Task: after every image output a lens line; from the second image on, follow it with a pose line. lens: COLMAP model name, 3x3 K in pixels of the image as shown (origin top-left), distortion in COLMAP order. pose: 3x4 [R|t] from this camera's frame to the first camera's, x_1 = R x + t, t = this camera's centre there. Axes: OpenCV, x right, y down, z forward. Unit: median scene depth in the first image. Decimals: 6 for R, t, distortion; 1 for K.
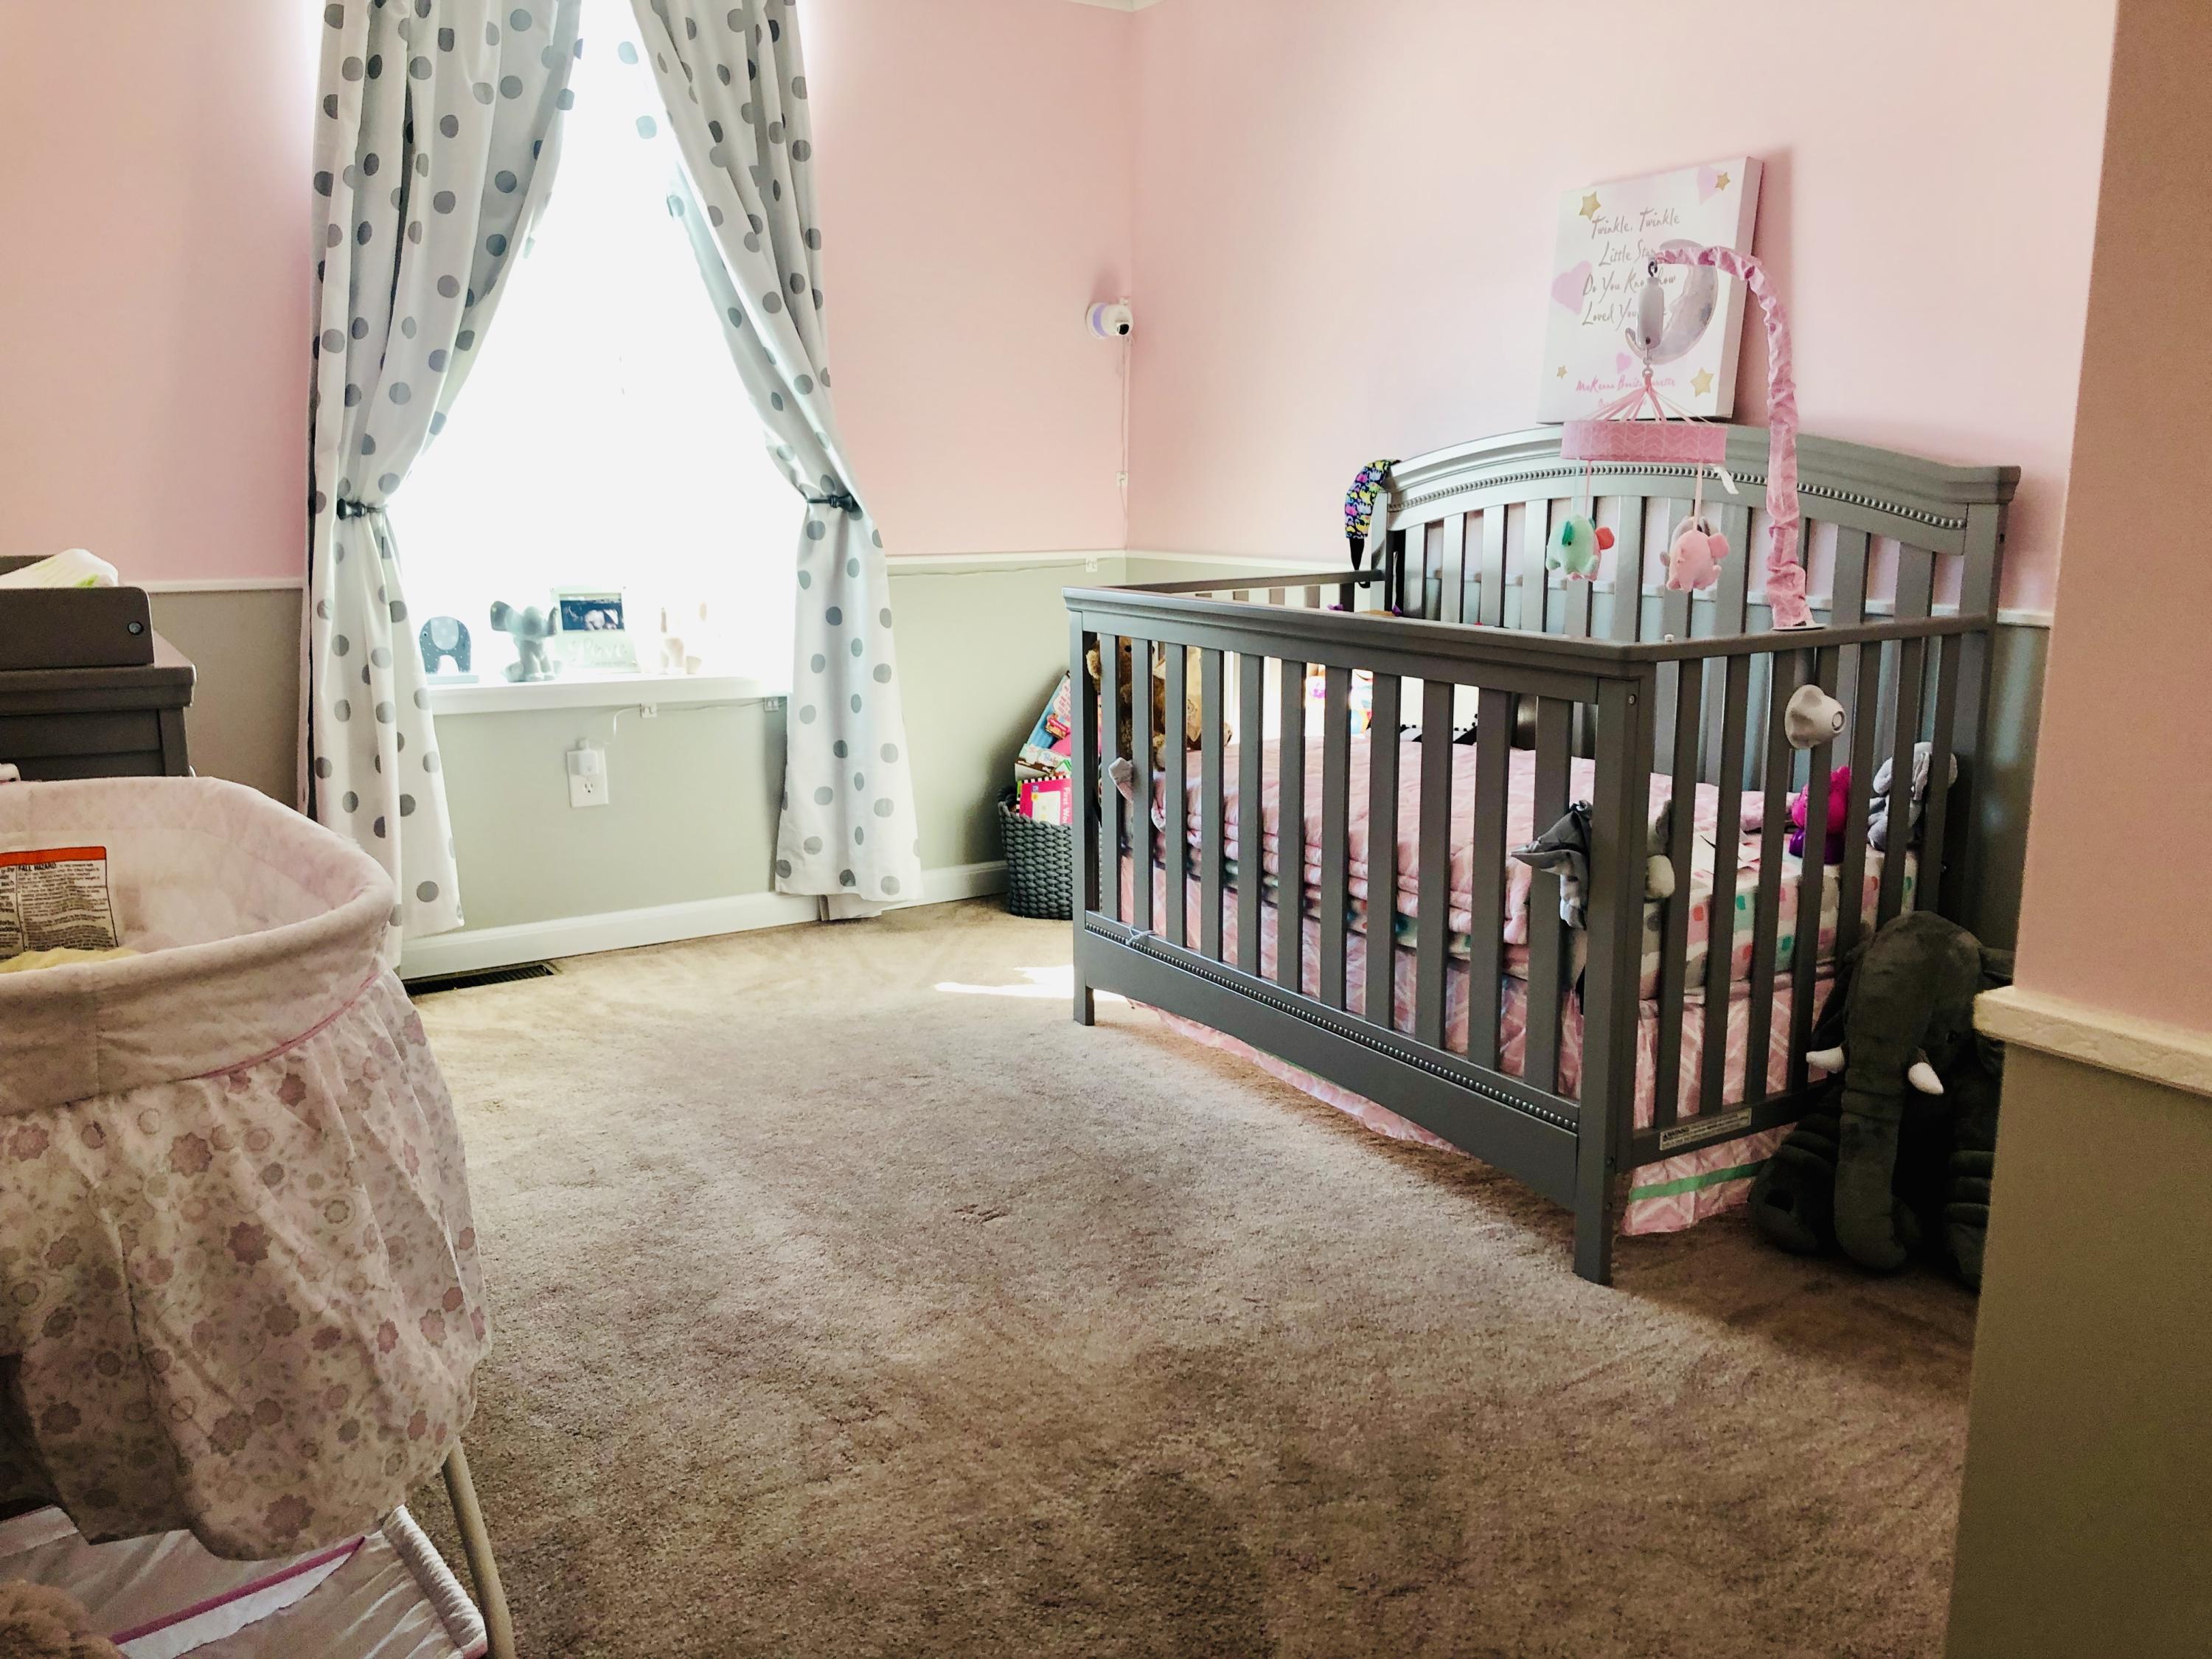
lens RADIAL K [[1763.0, 0, 1106.0], [0, 1763.0, 829.5], [0, 0, 1]] dist [-0.010395, -0.005089]
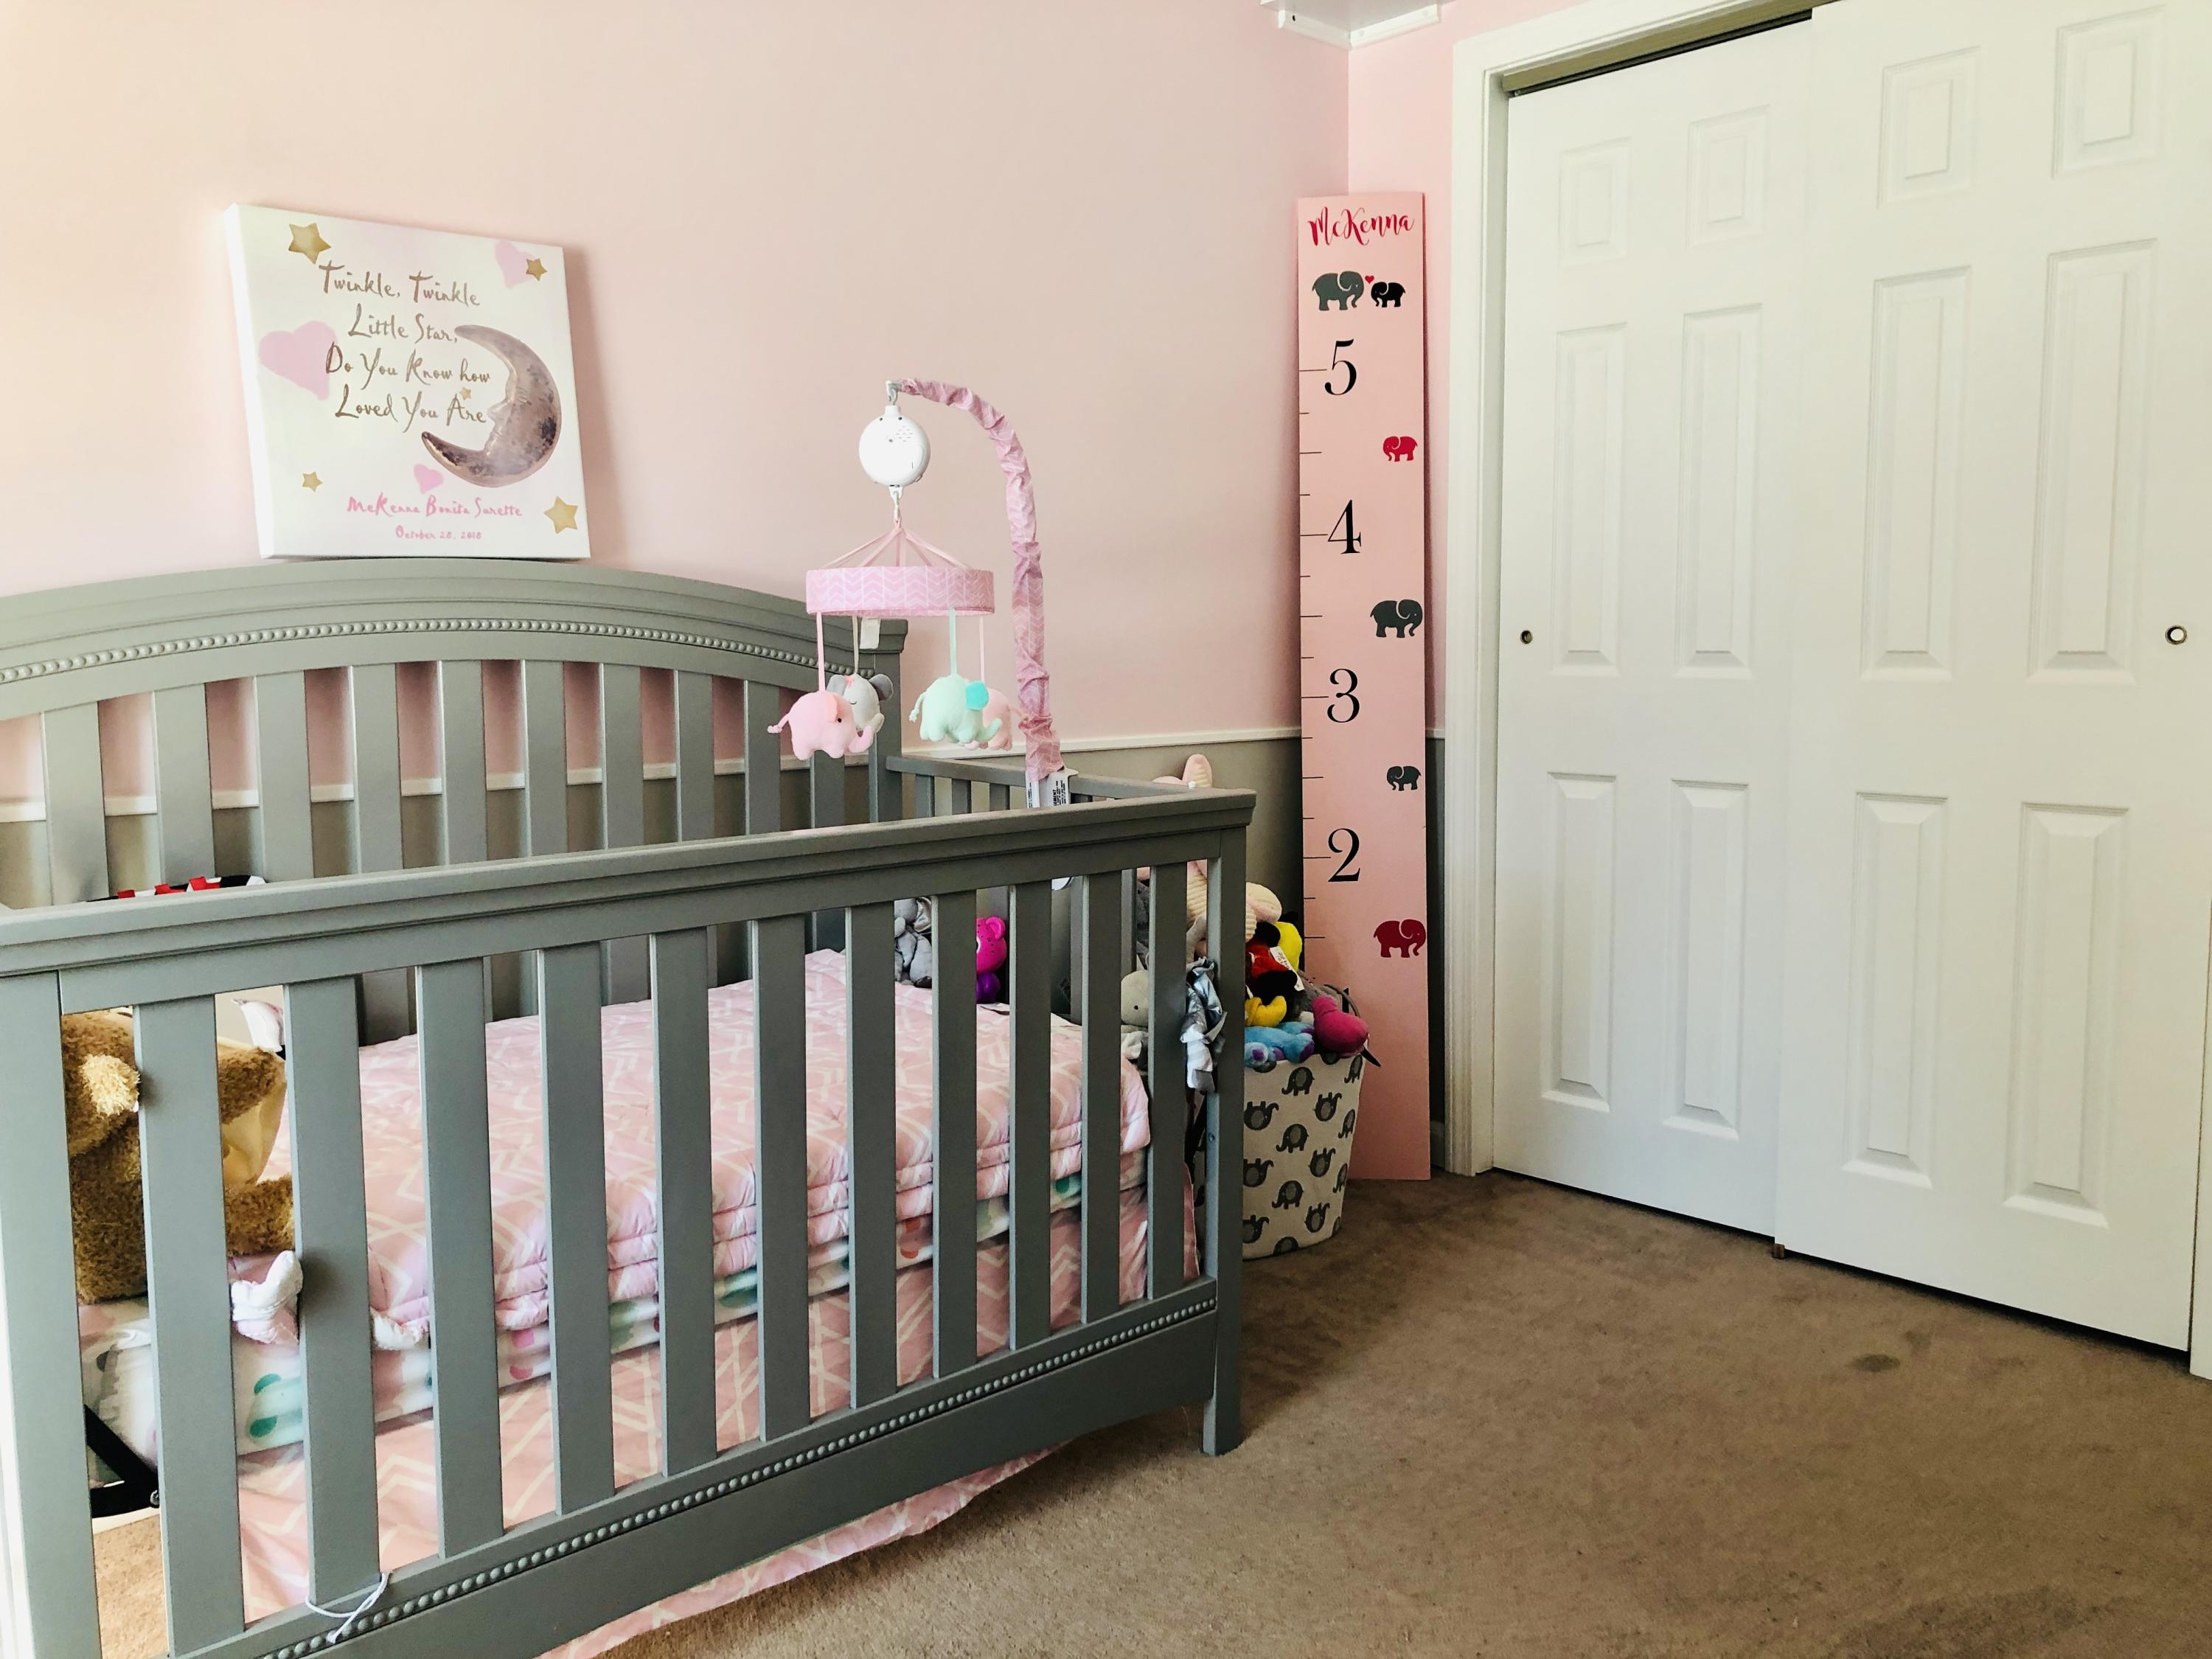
lens RADIAL K [[1763.0, 0, 1106.0], [0, 1763.0, 829.5], [0, 0, 1]] dist [-0.010395, -0.005089]
pose [[-0.178859, -0.113905, 0.977259, -0.500149], [0.199508, 0.968441, 0.149391, -0.187762], [-0.963435, 0.221691, -0.150489, 0.917452]]
